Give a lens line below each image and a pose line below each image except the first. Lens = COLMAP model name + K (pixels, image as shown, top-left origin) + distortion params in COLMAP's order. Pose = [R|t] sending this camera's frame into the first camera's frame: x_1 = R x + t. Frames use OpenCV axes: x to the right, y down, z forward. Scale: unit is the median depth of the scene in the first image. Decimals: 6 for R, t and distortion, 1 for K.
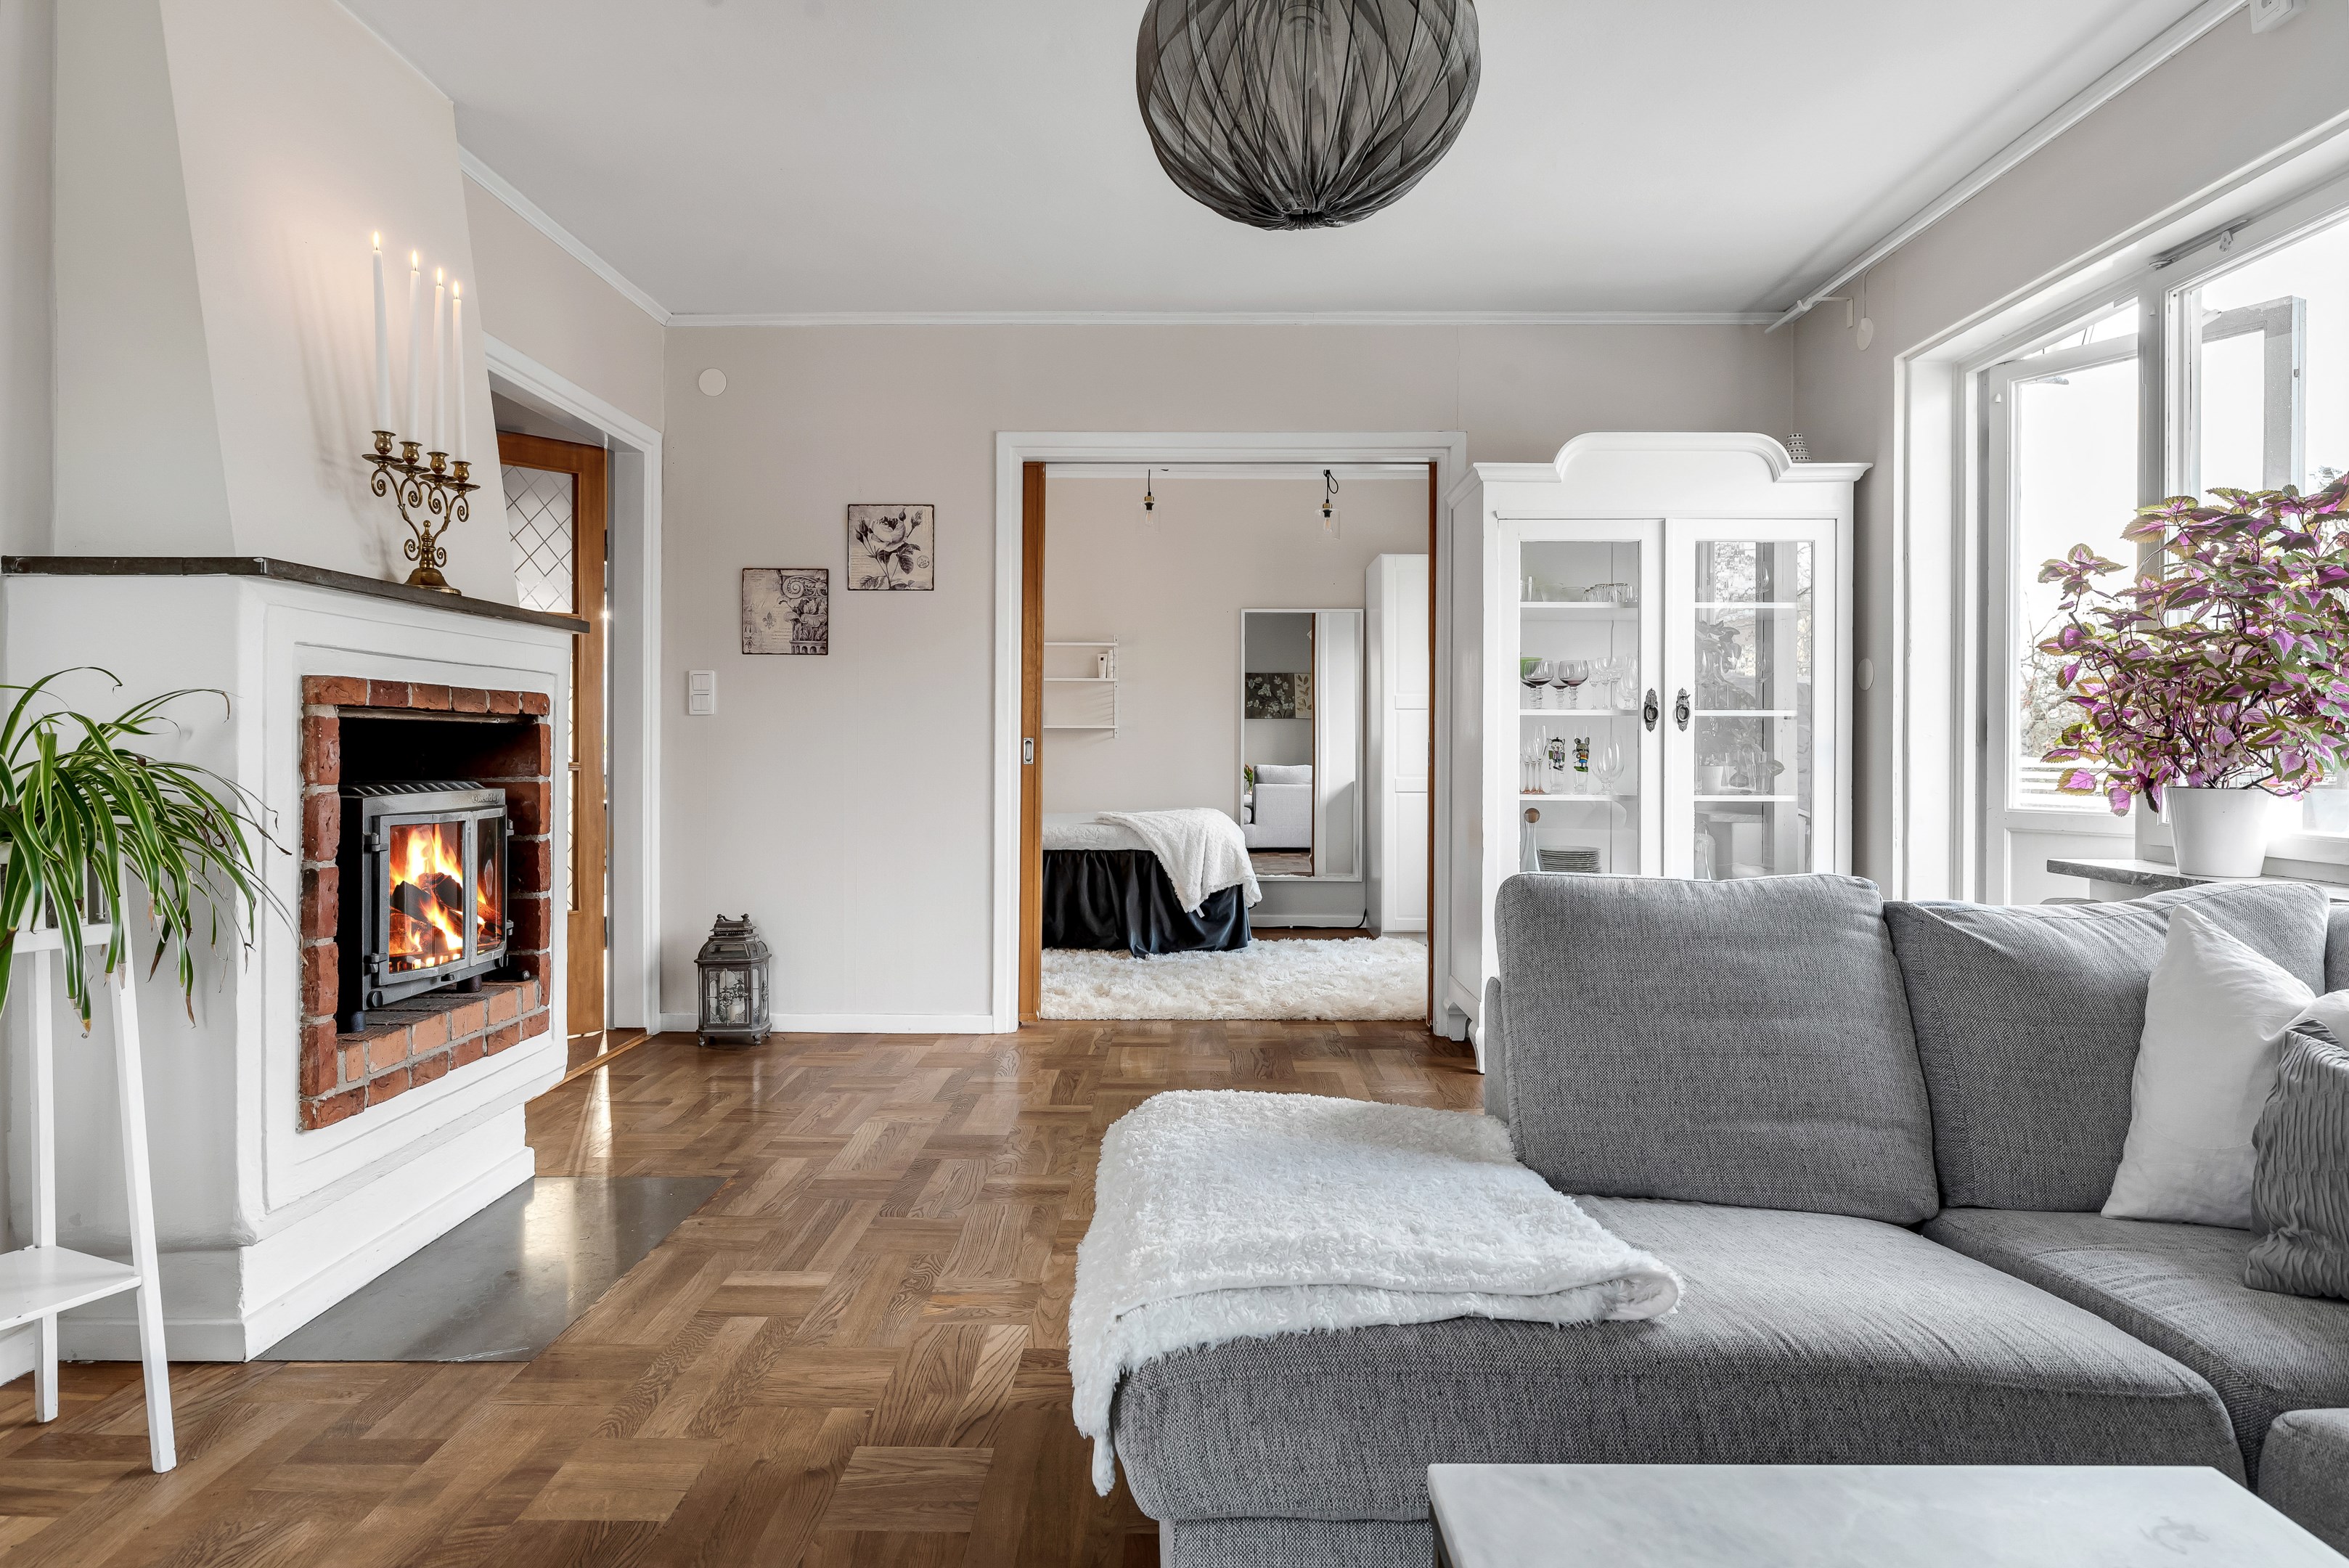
lens RADIAL K [[1320.9, 0, 1188.2], [0, 1320.9, 752.3], [0, 0, 1]] dist [0.002170, 0.000430]
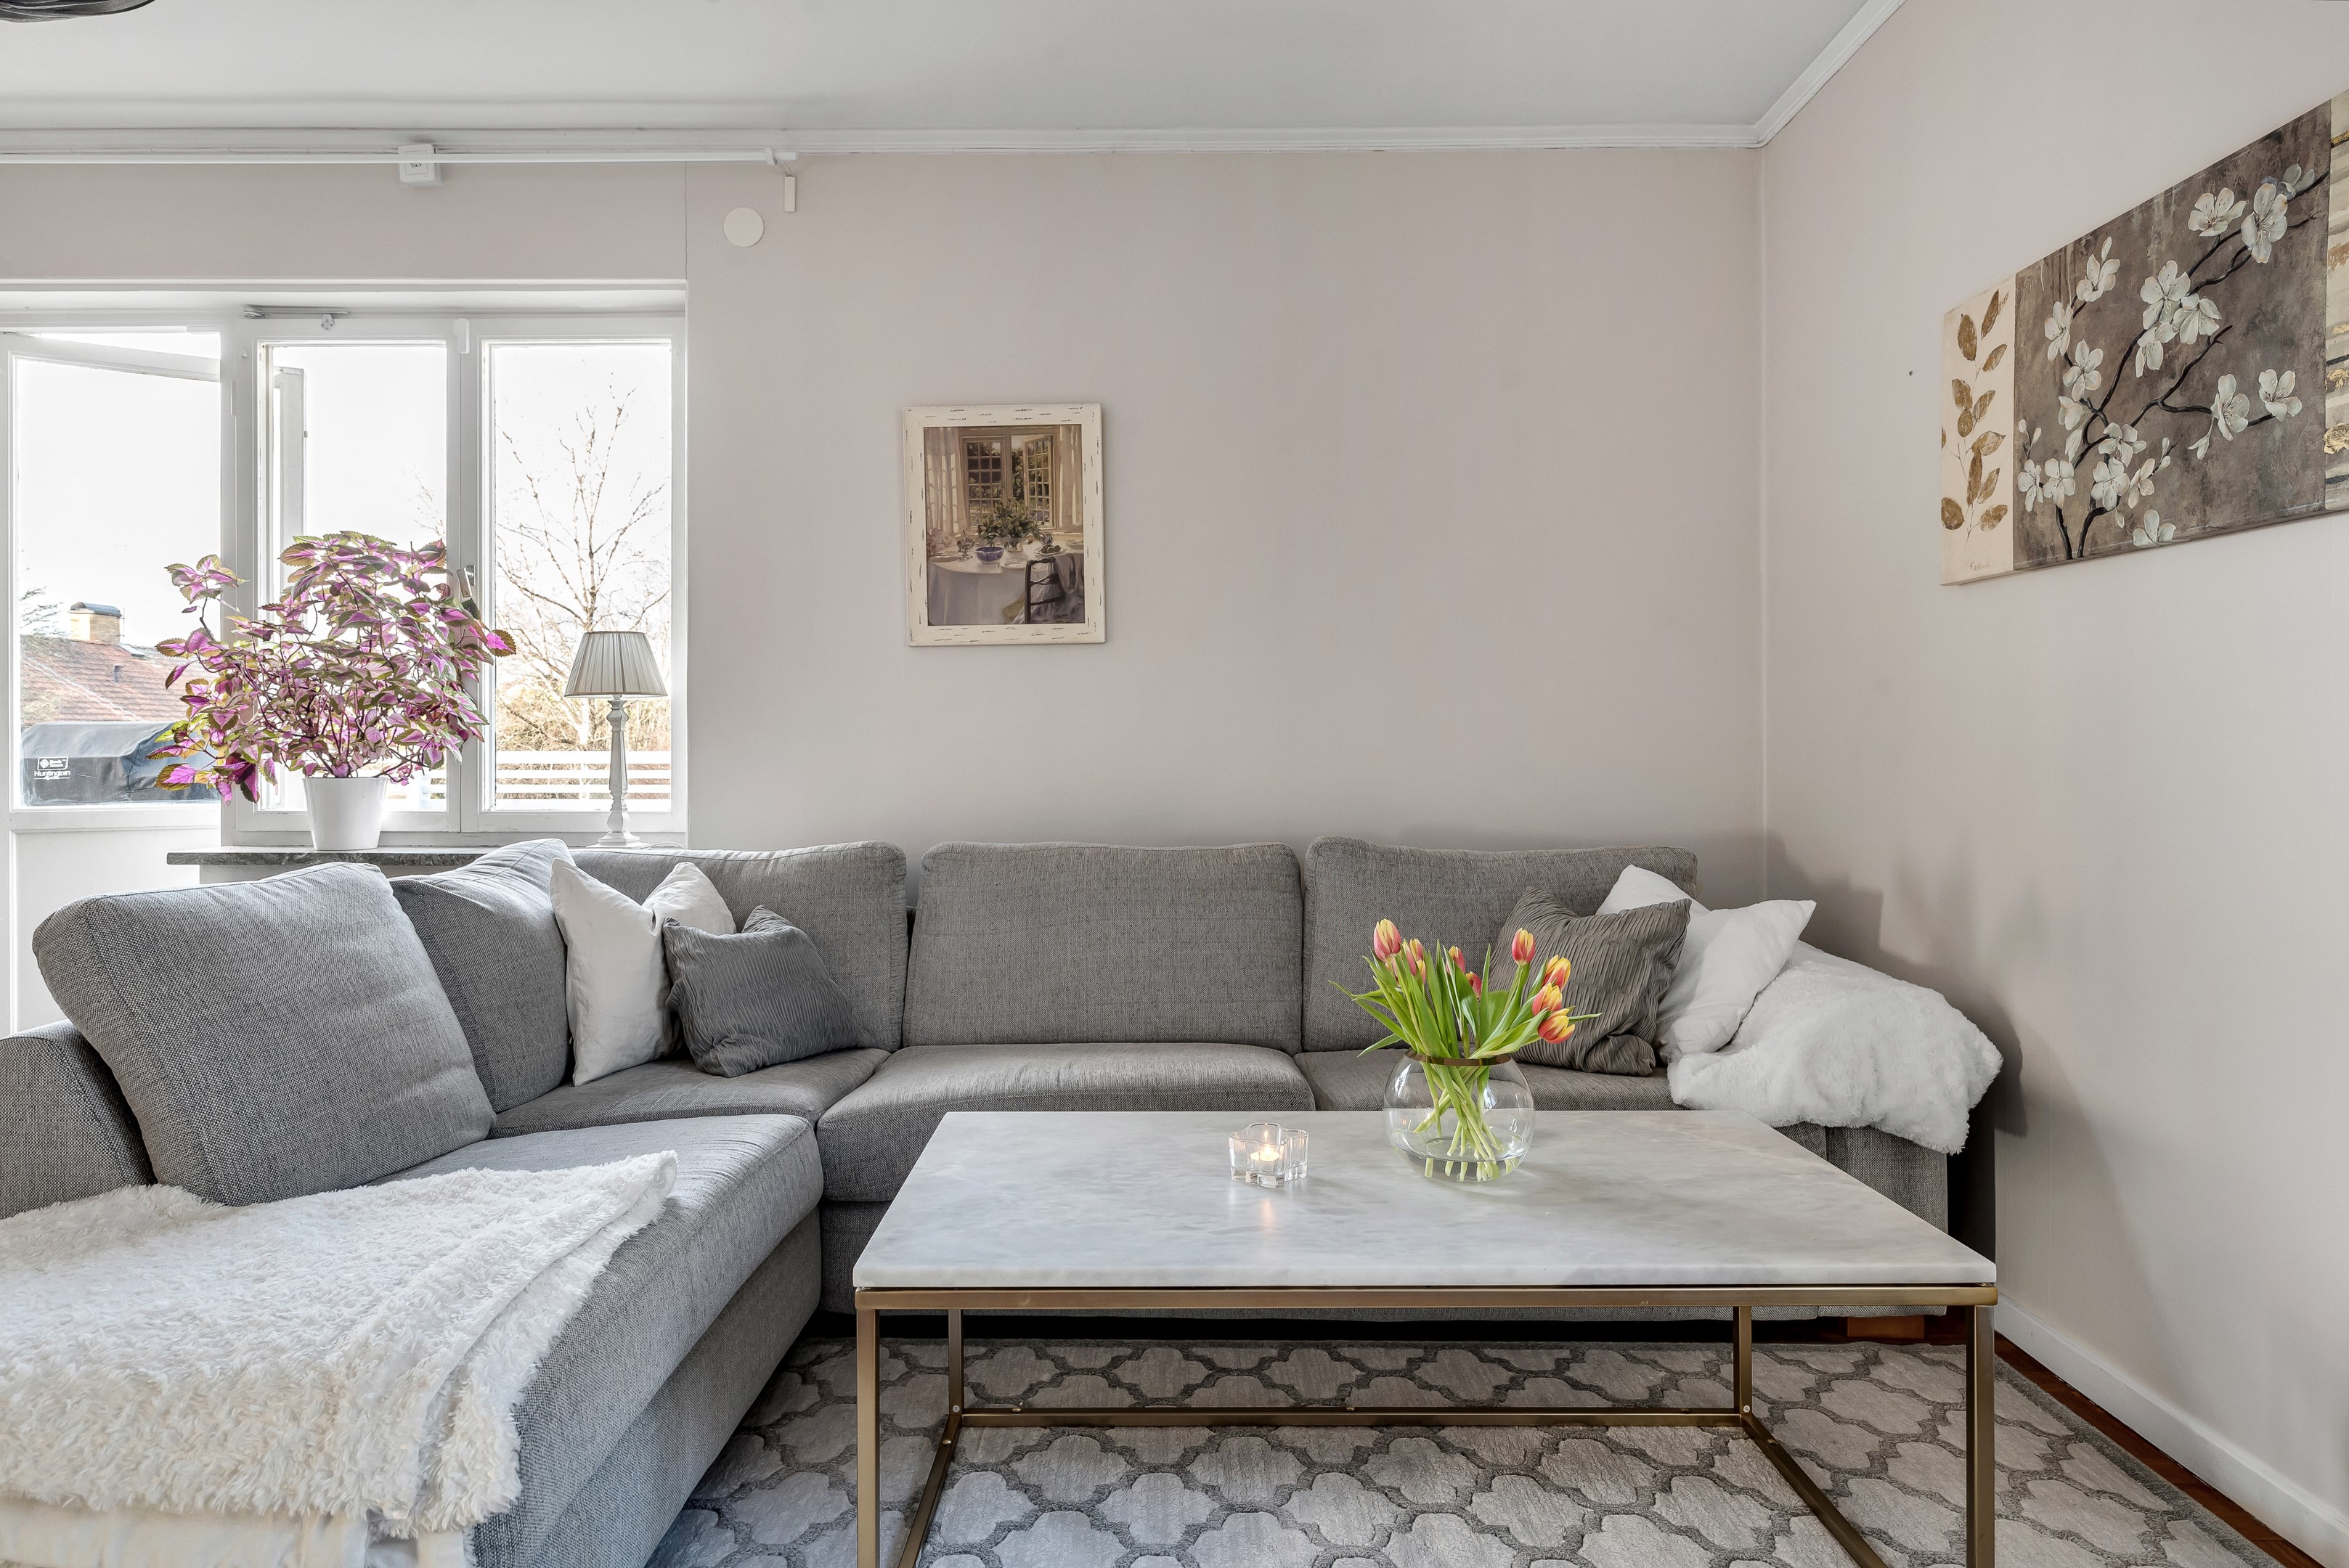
lens RADIAL K [[1320.7, 0, 1165.3], [0, 1320.7, 747.3], [0, 0, 1]] dist [0.002170, 0.000430]
pose [[0.004433, -0.001749, 0.999989, -0.459095], [0.004302, 0.999989, 0.001730, 0.000745], [-0.999981, 0.004294, 0.004440, 0.263141]]
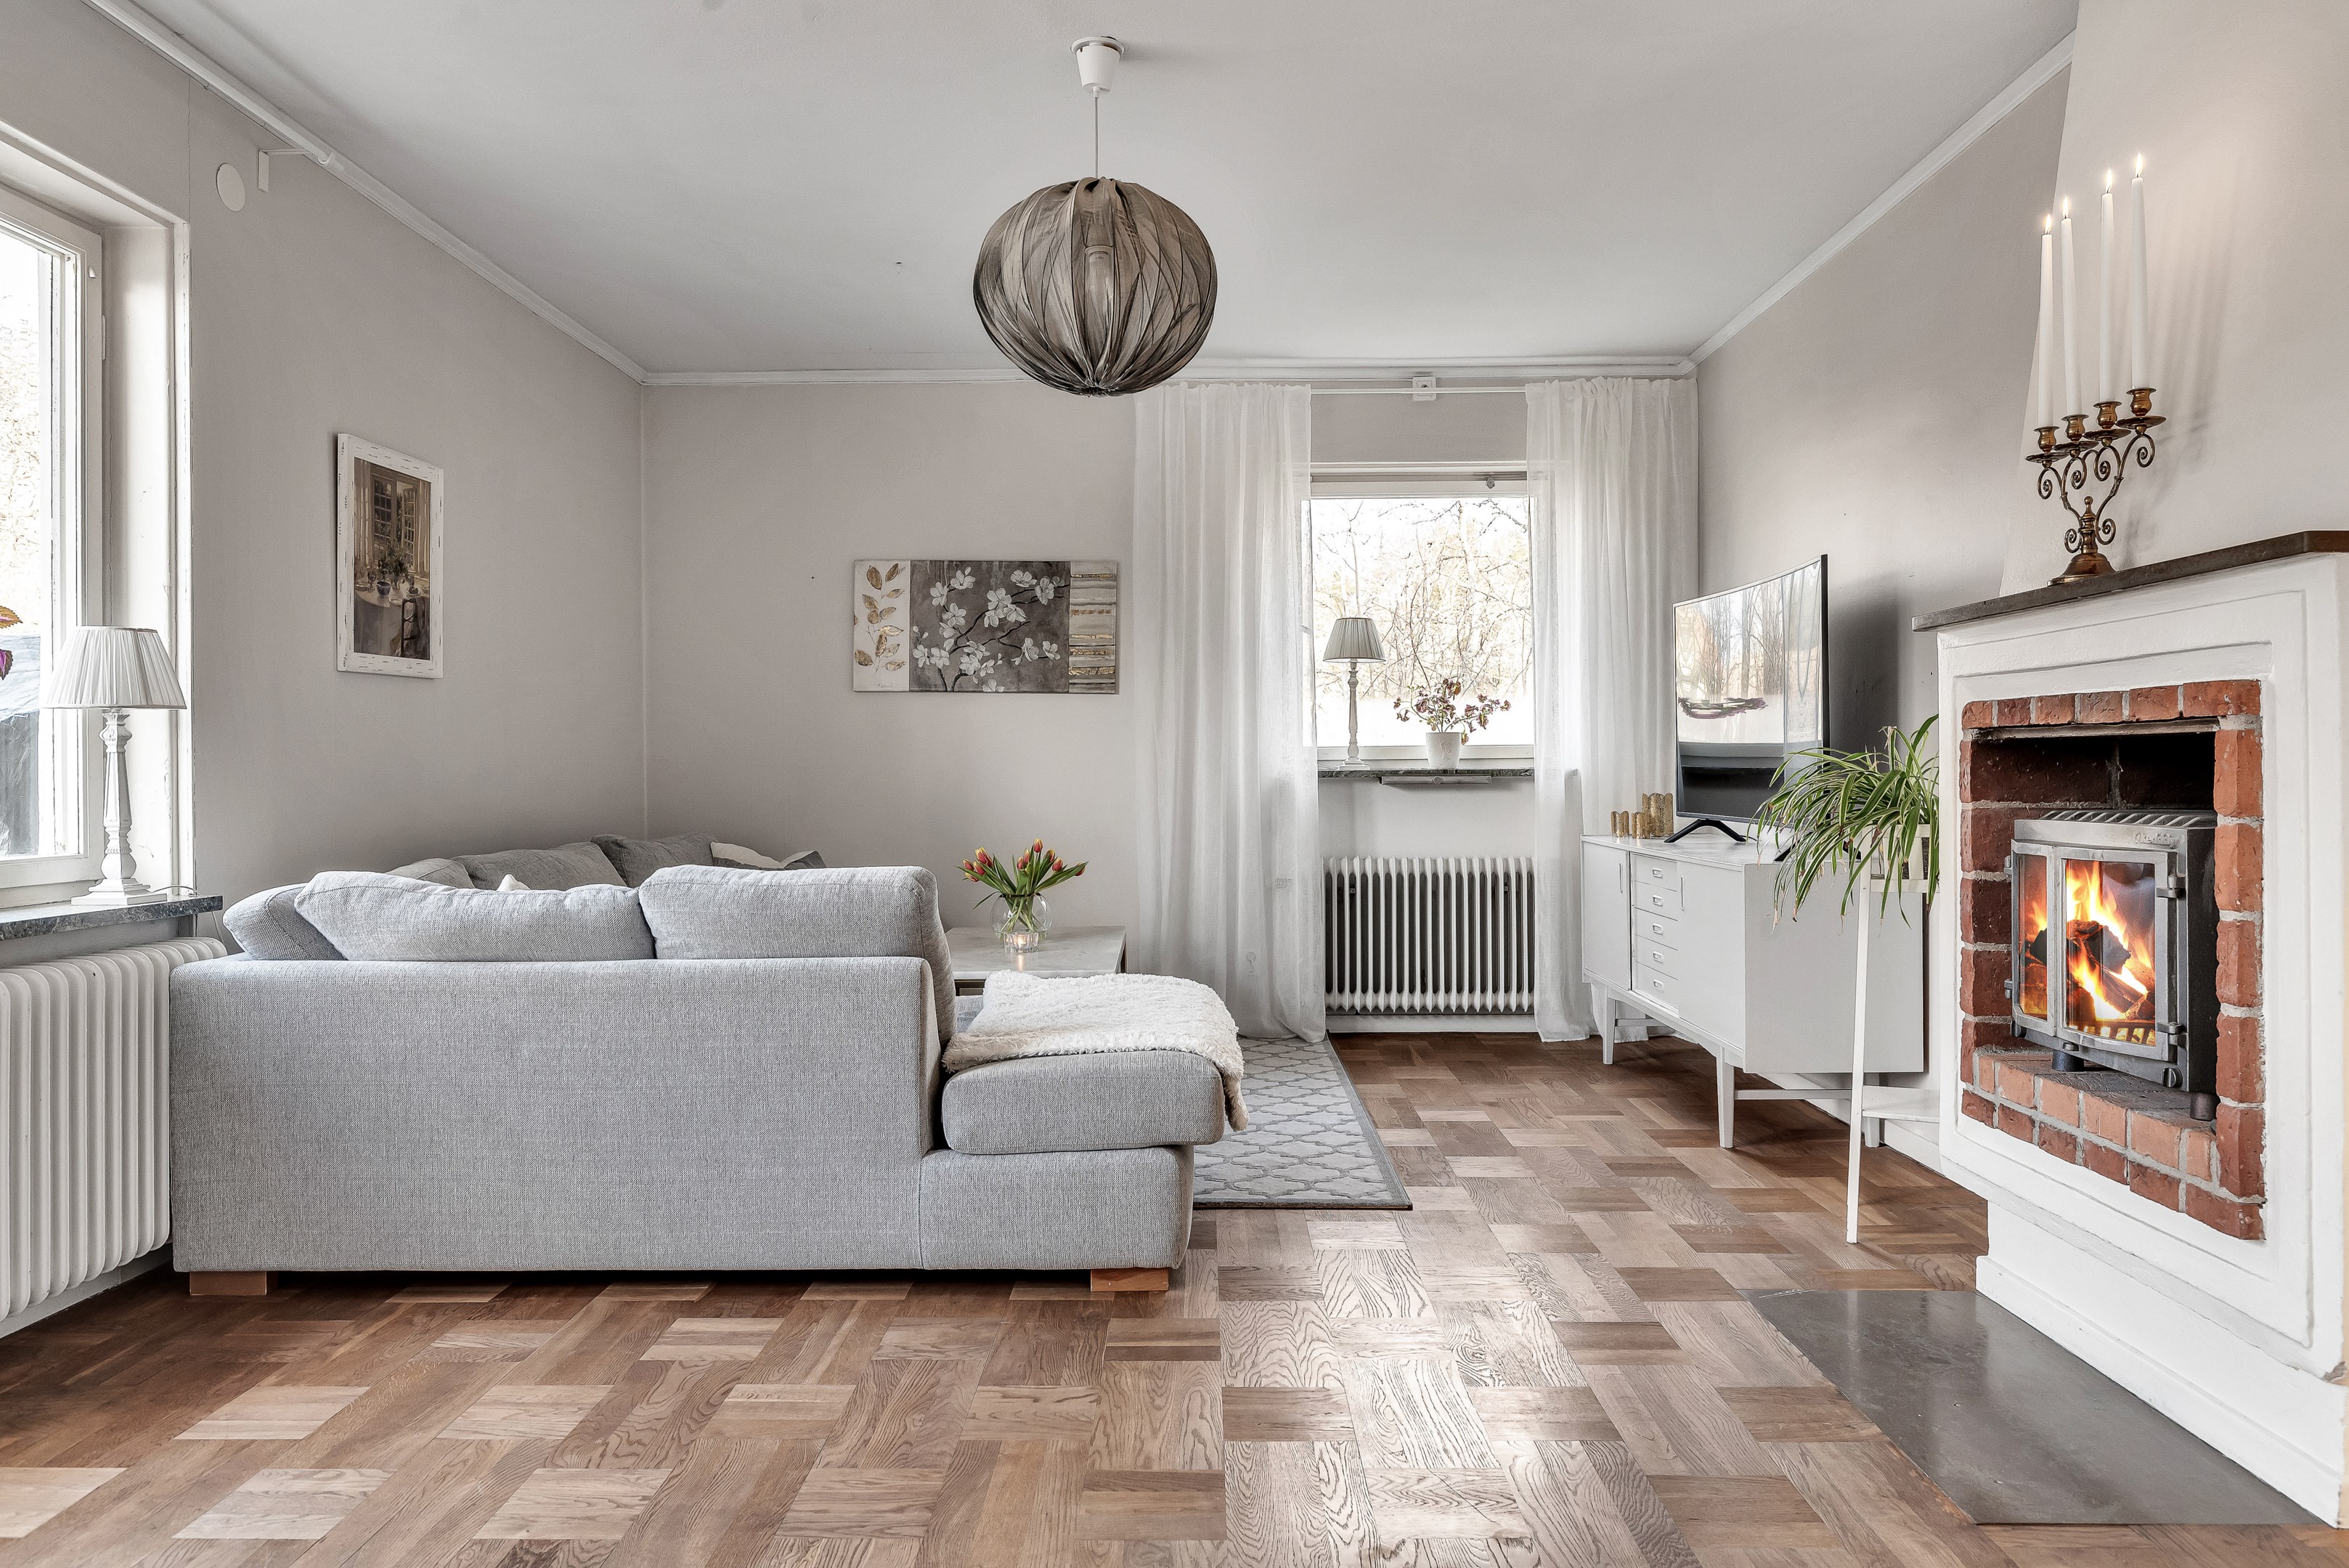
lens RADIAL K [[1532.4, 0, 1173.1], [0, 1532.4, 771.8], [0, 0, 1]] dist [-0.003833, -0.001011]
pose [[-0.999913, 0.000357, 0.013216, -0.011439], [0.000461, 0.999969, 0.007911, -0.009737], [-0.013213, 0.007917, -0.999881, 1.973066]]
